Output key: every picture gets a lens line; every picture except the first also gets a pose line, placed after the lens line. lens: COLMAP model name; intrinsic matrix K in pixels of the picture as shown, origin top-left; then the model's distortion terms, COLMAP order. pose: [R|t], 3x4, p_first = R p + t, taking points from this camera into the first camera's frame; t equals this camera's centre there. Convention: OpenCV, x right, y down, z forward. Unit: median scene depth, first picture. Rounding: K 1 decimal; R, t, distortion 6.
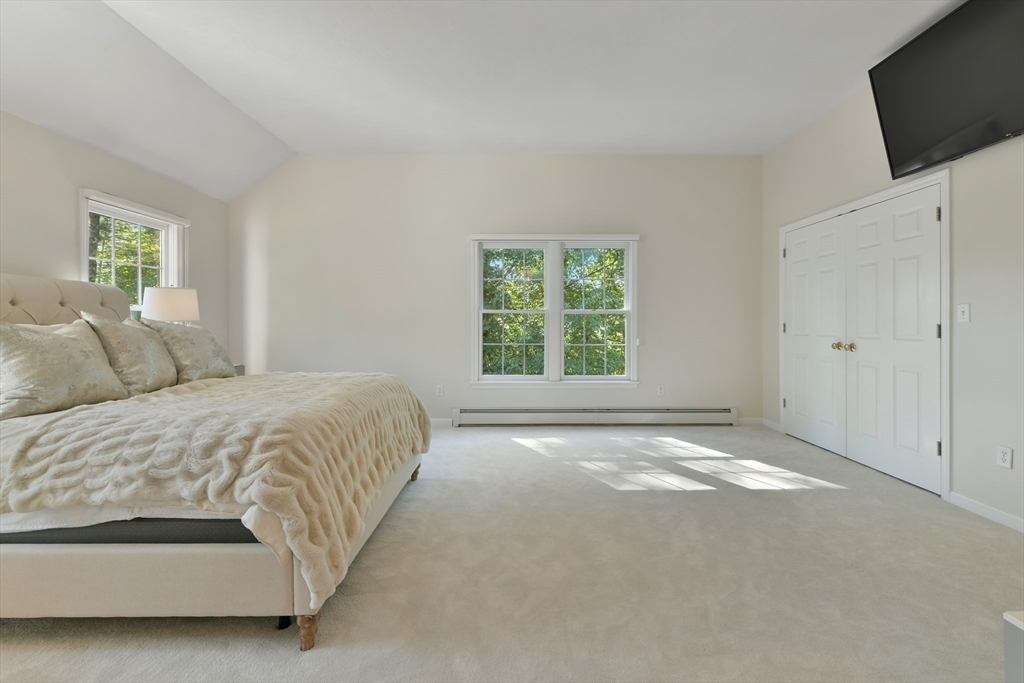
lens RADIAL K [[413.3, 0, 517.3], [0, 413.3, 325.1], [0, 0, 1]] dist [0.003866, 0.000517]
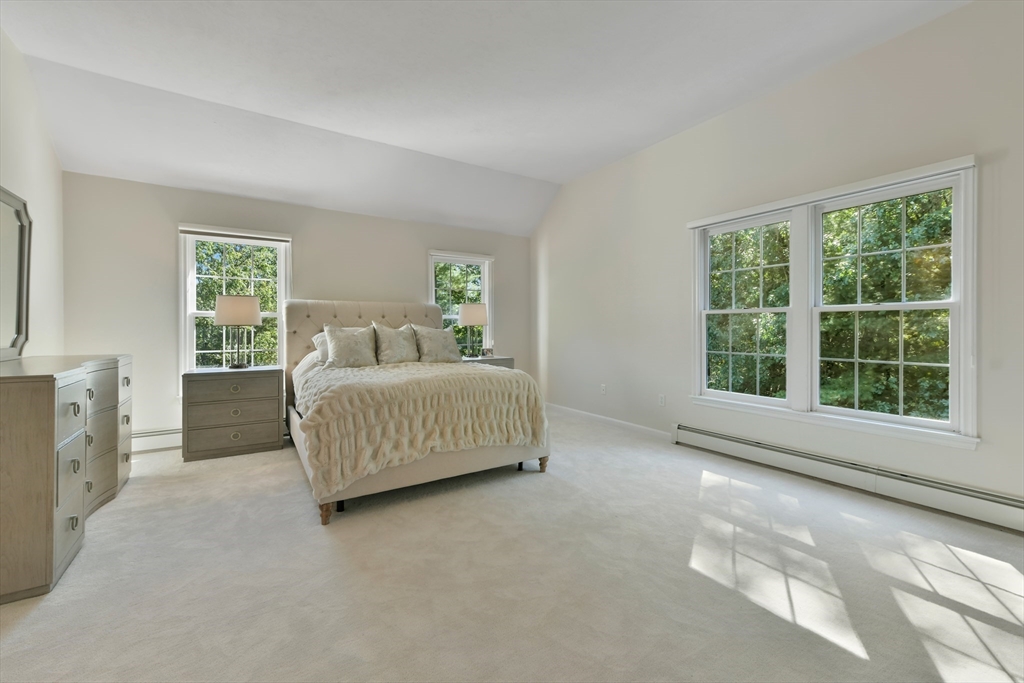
lens RADIAL K [[413.3, 0, 512.9], [0, 413.3, 332.2], [0, 0, 1]] dist [0.003866, 0.000517]
pose [[0.555038, 0.008379, -0.831783, 0.397913], [-0.001491, 0.999958, 0.009078, -0.000048], [0.831824, -0.003799, 0.555027, 0.223204]]
